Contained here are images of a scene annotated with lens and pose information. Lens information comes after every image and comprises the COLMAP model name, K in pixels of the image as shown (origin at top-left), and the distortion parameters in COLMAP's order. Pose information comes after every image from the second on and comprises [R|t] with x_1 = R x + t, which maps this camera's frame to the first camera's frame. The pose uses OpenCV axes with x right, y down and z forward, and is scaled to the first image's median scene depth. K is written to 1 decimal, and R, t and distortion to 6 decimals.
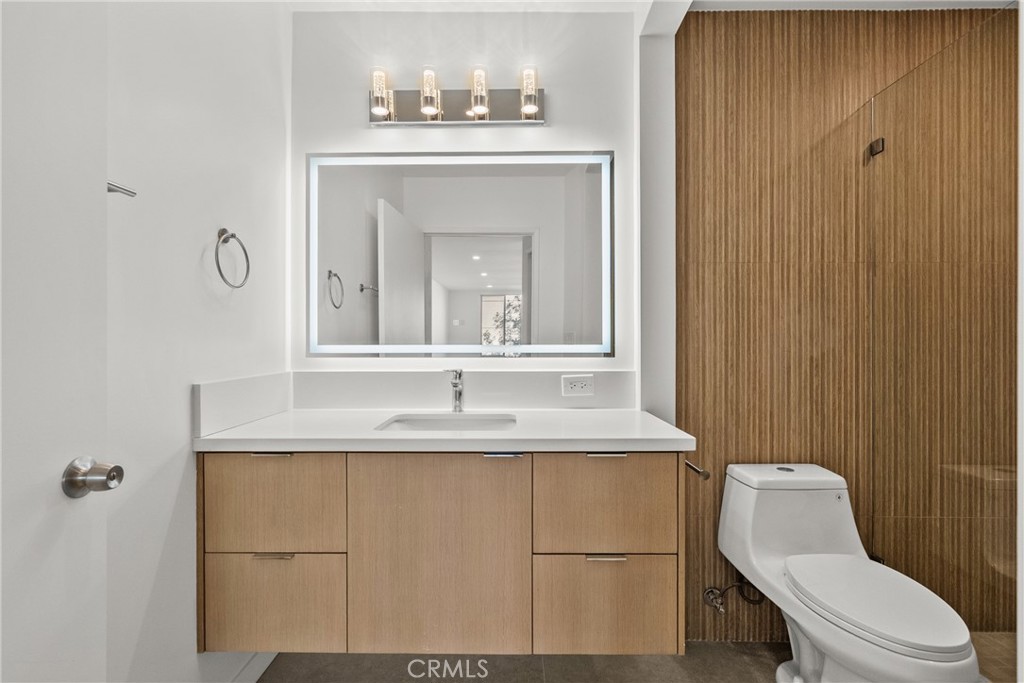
lens RADIAL K [[466.2, 0, 510.5], [0, 466.2, 344.7], [0, 0, 1]] dist [-0.001628, 0.000963]
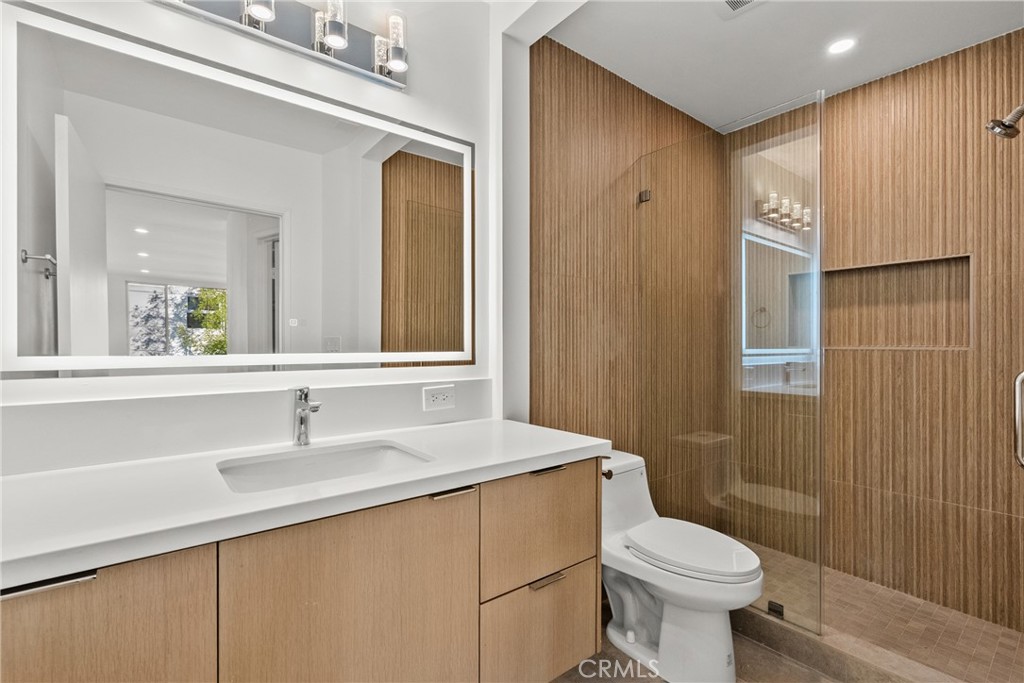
lens RADIAL K [[466.2, 0, 510.5], [0, 466.2, 344.7], [0, 0, 1]] dist [-0.001628, 0.000963]
pose [[0.782128, 0.002542, 0.623112, -0.299371], [0.000777, 0.999987, -0.005054, -0.008174], [-0.623117, 0.004437, 0.782116, 0.223377]]
